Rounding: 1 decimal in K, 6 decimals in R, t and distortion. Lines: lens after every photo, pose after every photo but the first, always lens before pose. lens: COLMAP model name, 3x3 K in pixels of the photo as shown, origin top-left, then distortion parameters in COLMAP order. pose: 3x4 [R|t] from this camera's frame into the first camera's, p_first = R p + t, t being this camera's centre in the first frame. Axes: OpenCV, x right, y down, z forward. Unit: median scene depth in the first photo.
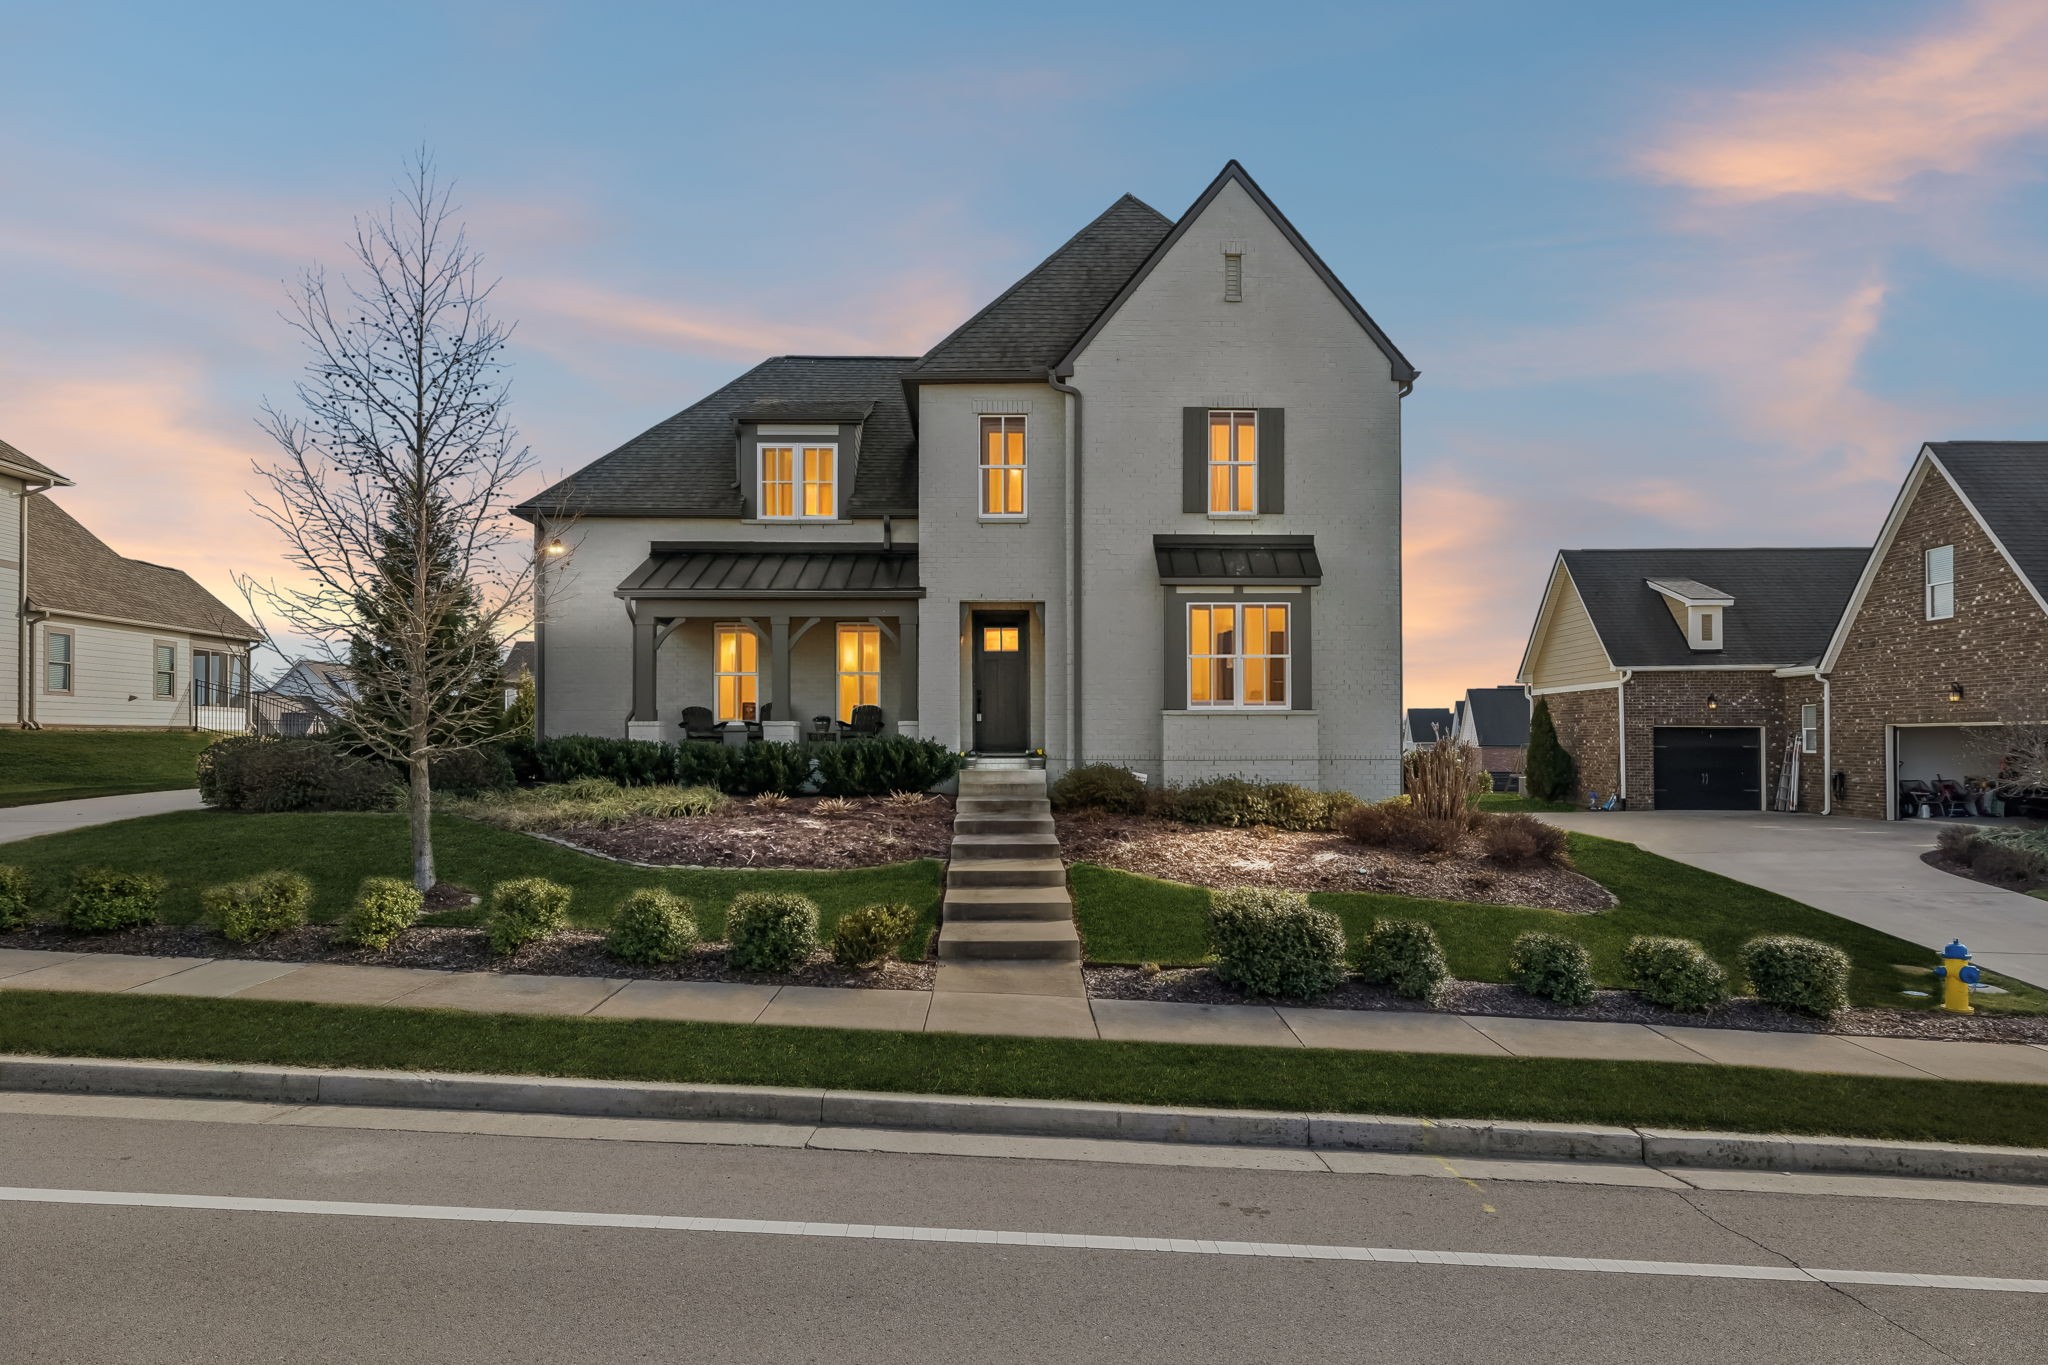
lens RADIAL K [[1145.2, 0, 1023.8], [0, 1145.2, 706.9], [0, 0, 1]] dist [0.002361, -0.000002]
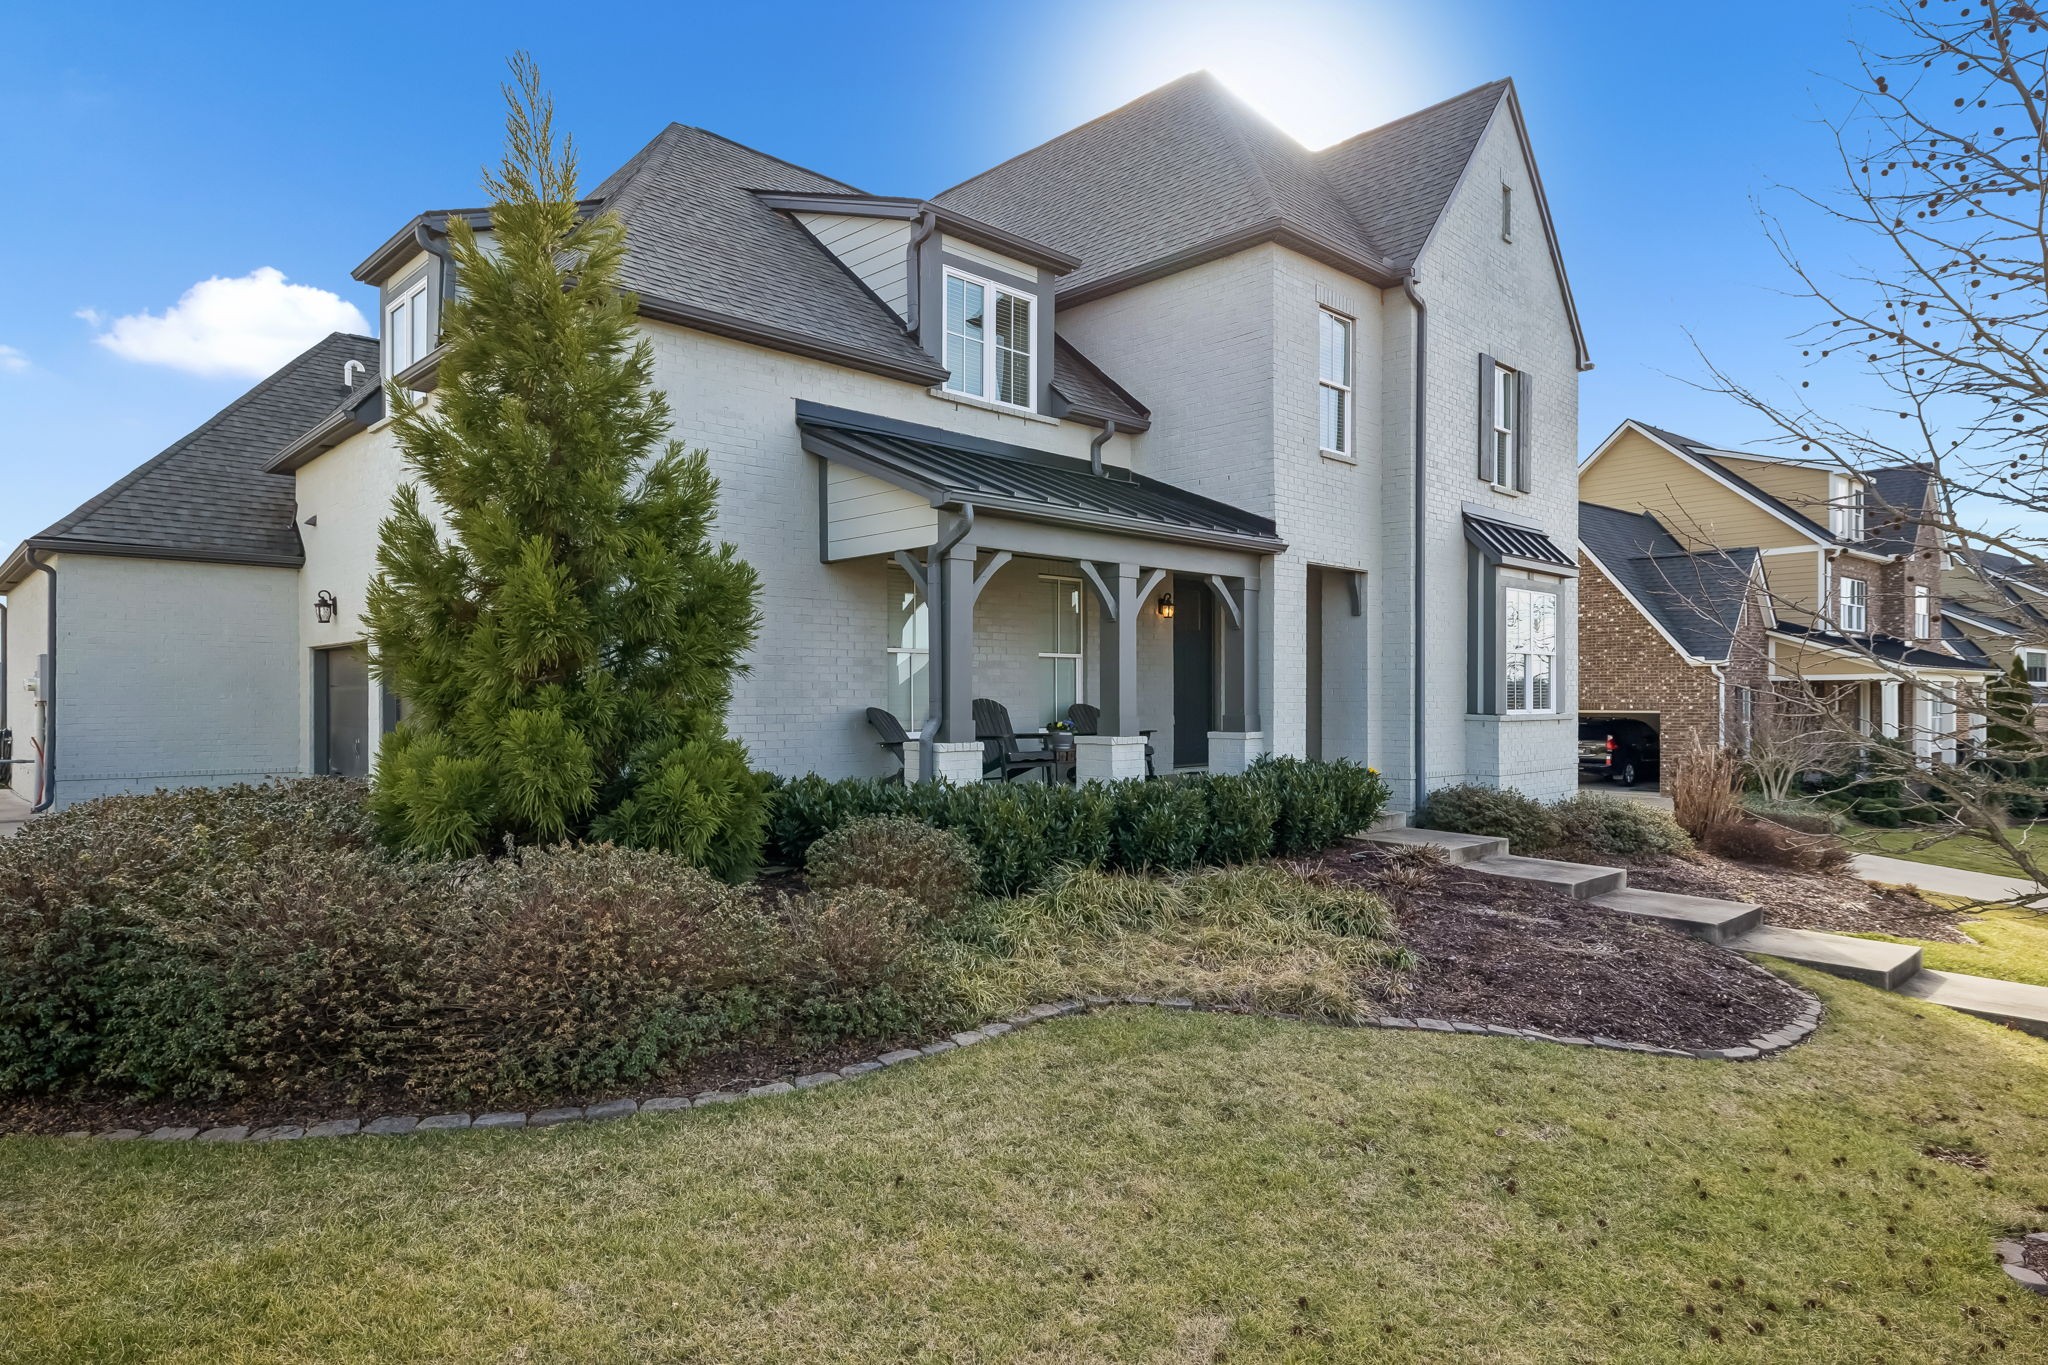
lens RADIAL K [[1145.2, 0, 1023.8], [0, 1145.2, 706.9], [0, 0, 1]] dist [0.002361, -0.000002]
pose [[0.752624, -0.005981, 0.658423, -0.655061], [-0.012363, 0.999654, 0.023212, -0.018101], [-0.658335, -0.025610, 0.752290, 0.577382]]
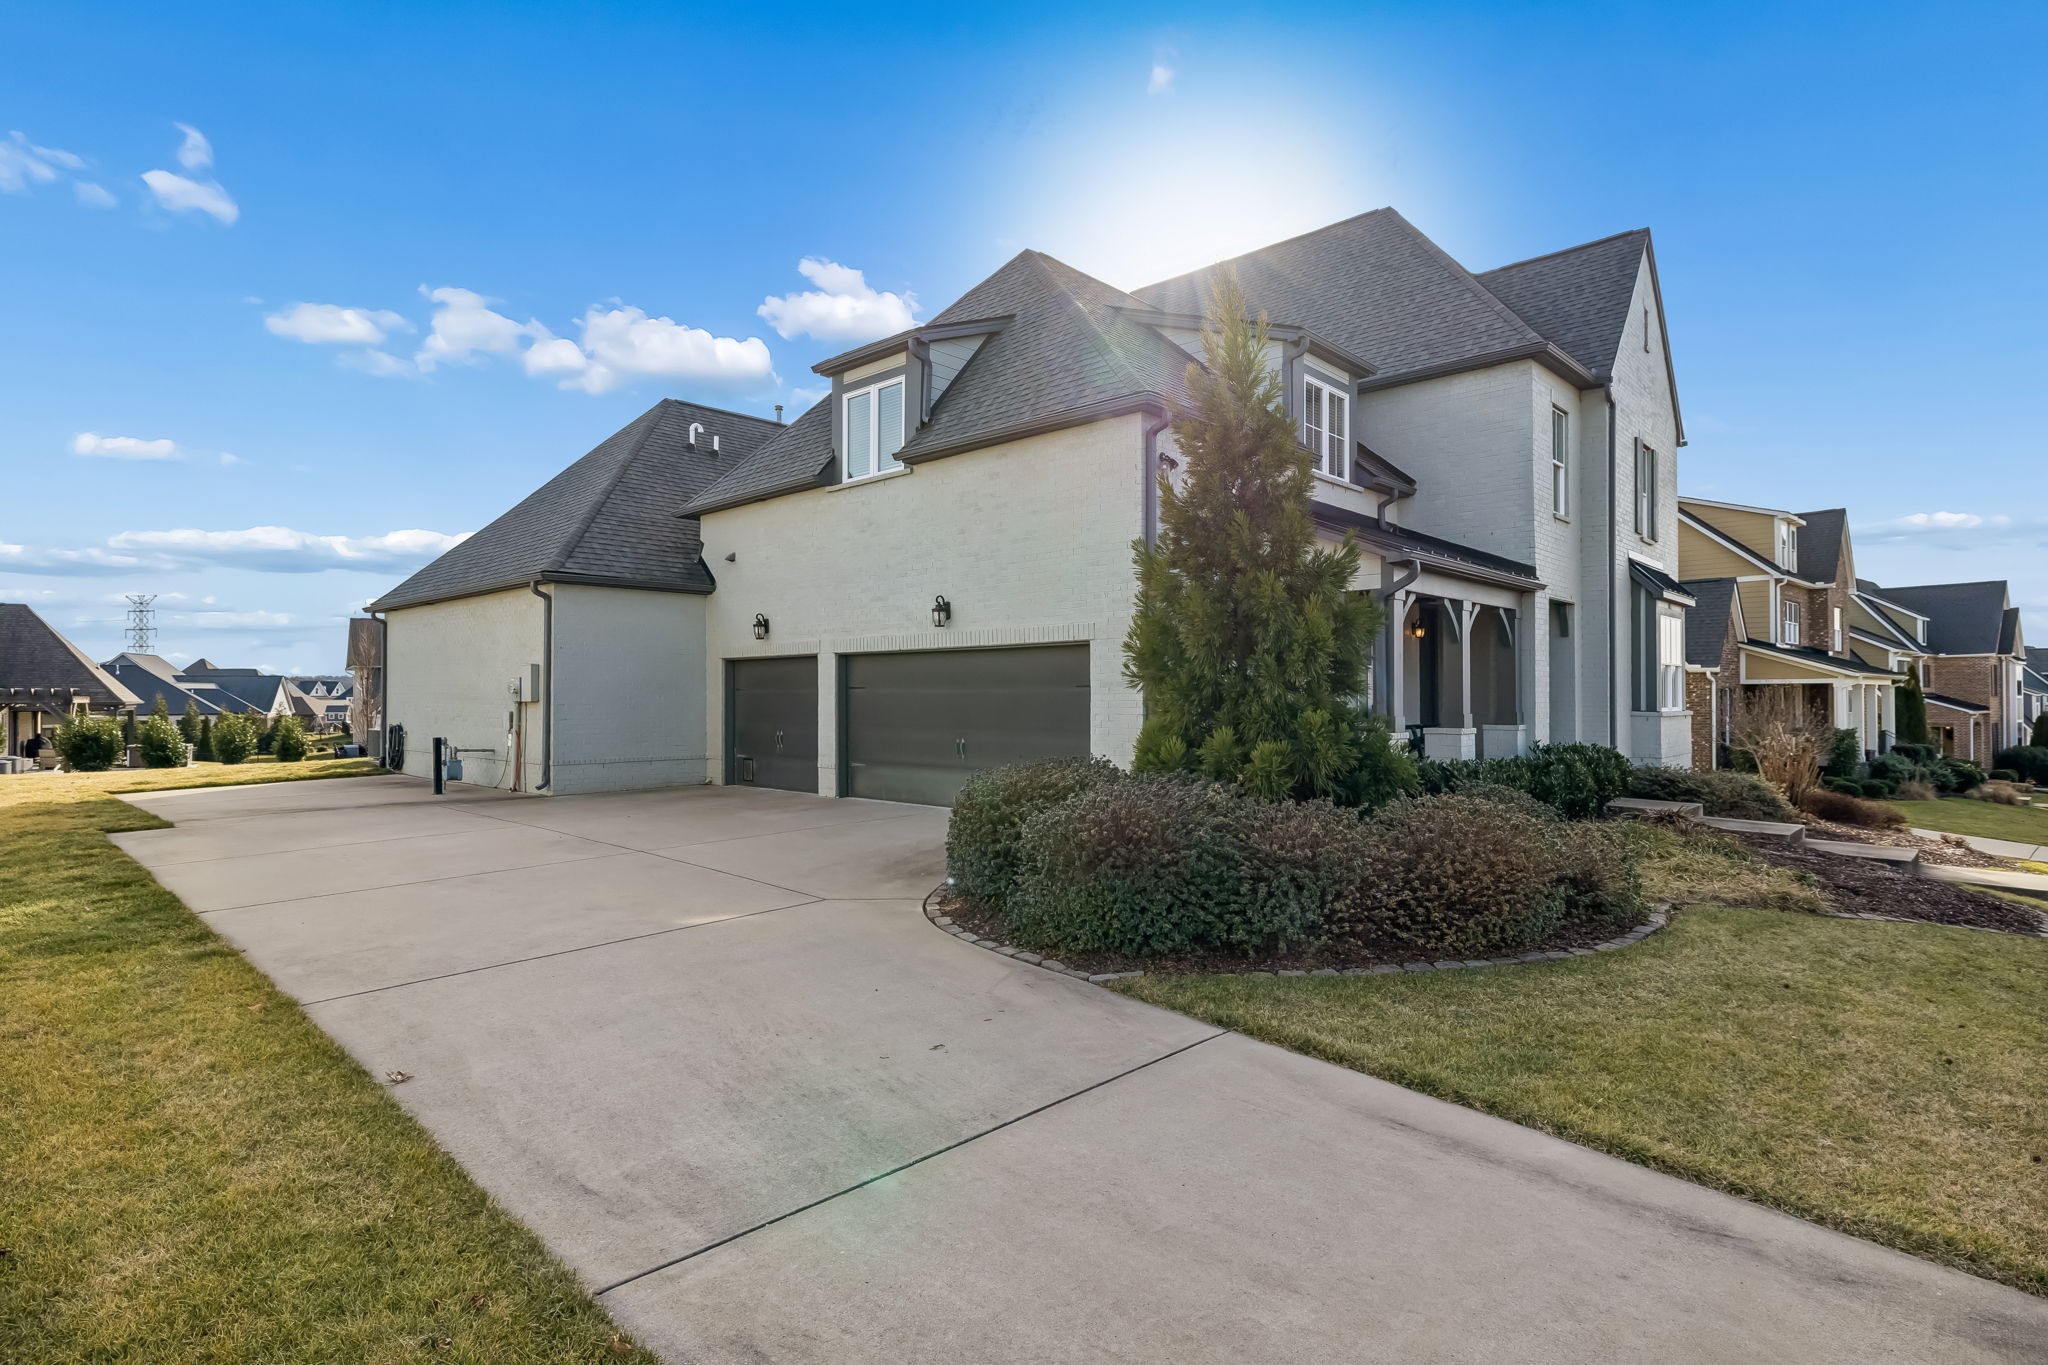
lens RADIAL K [[1008.3, 0, 1039.6], [0, 1008.3, 691.6], [0, 0, 1]] dist [0.000159, -0.000220]
pose [[0.719478, 0.002777, 0.694510, -0.935651], [-0.013465, 0.999860, 0.009951, -0.018022], [-0.694385, -0.016511, 0.719414, 0.690142]]
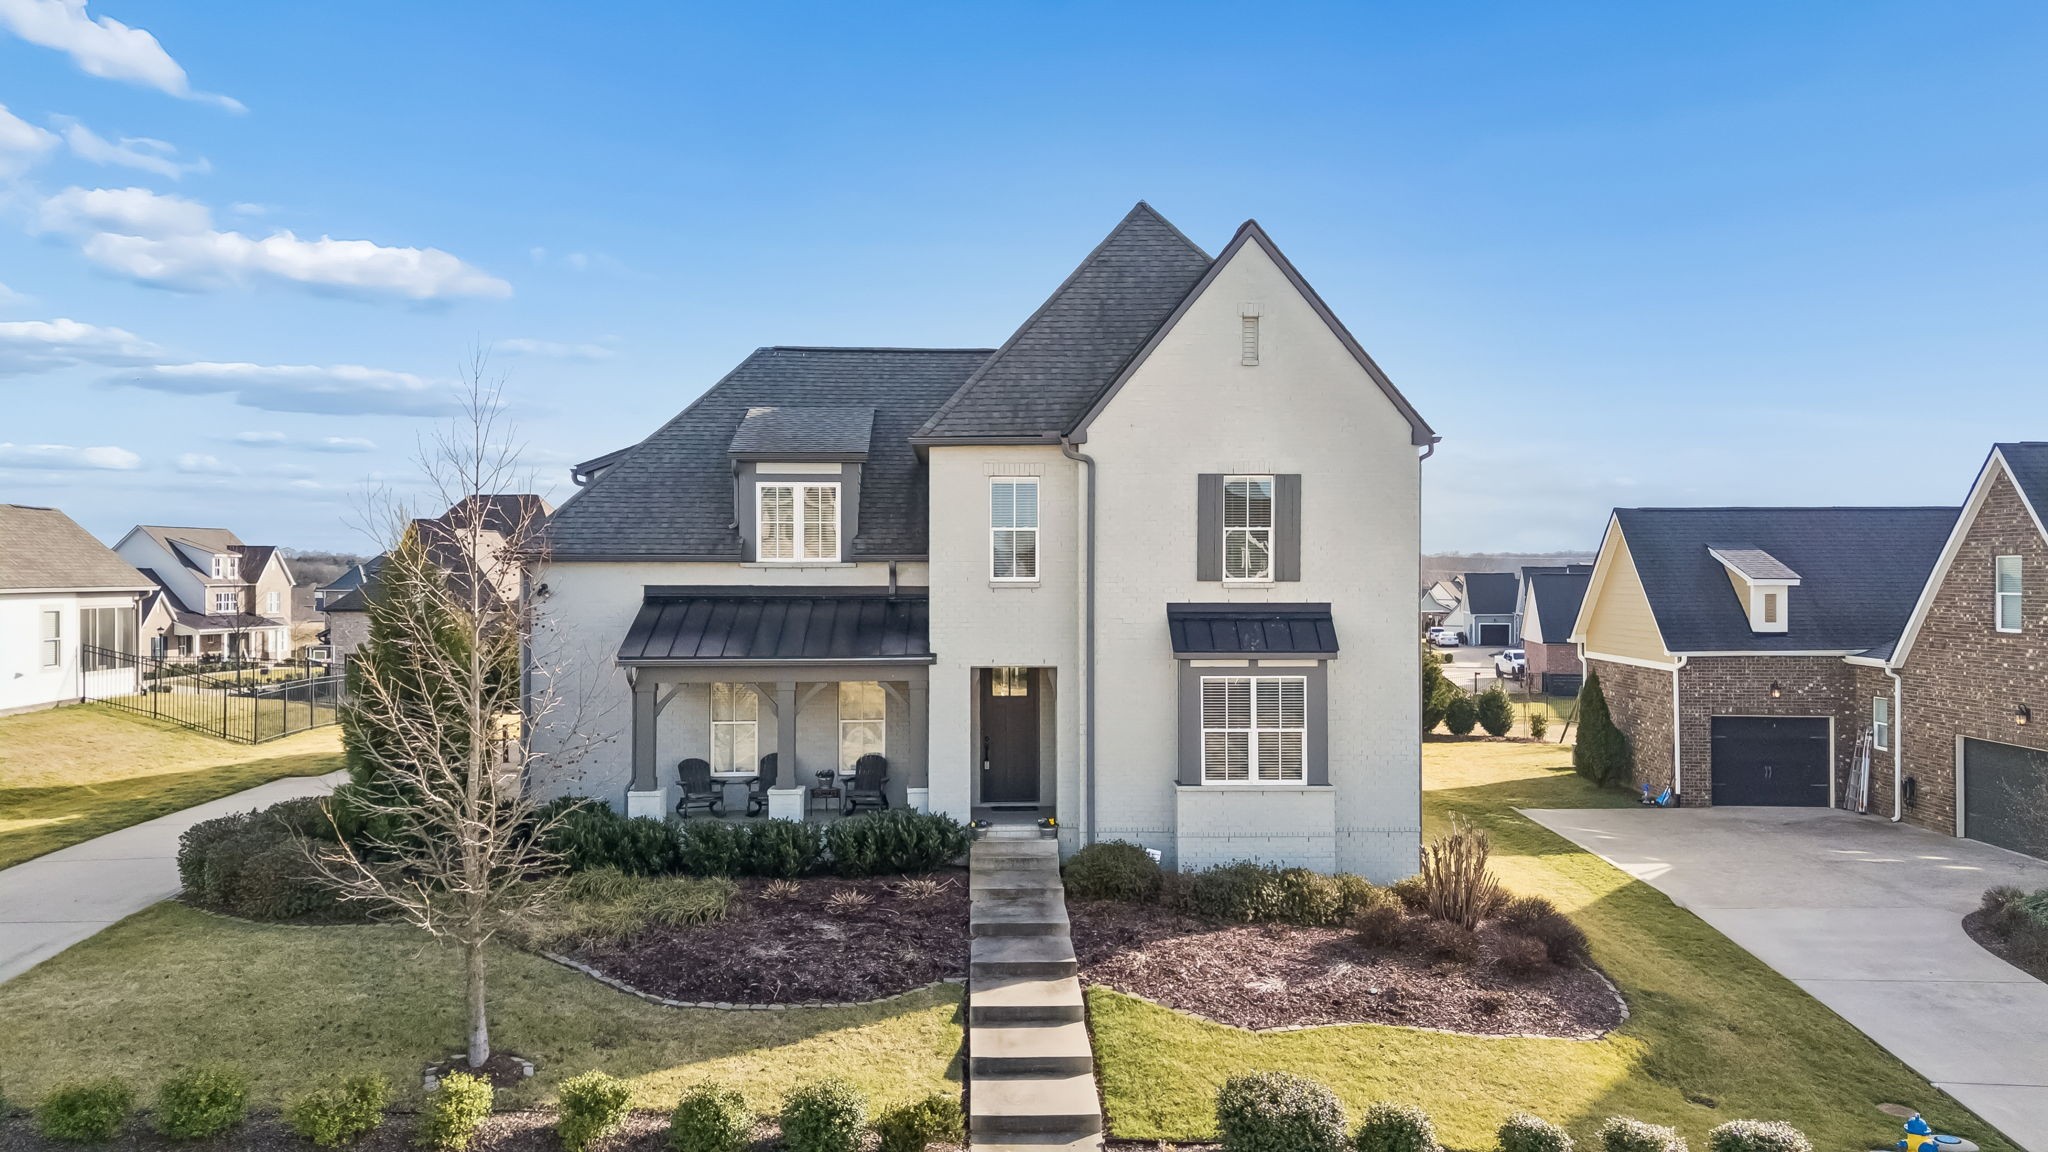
lens RADIAL K [[1368.1, 0, 1032.2], [0, 1368.1, 570.1], [0, 0, 1]] dist [0.073389, -0.055395]
pose [[0.999854, 0.001434, 0.017014, -0.023080], [-0.001652, 0.999916, 0.012826, -0.190421], [-0.016995, -0.012852, 0.999773, -0.171219]]
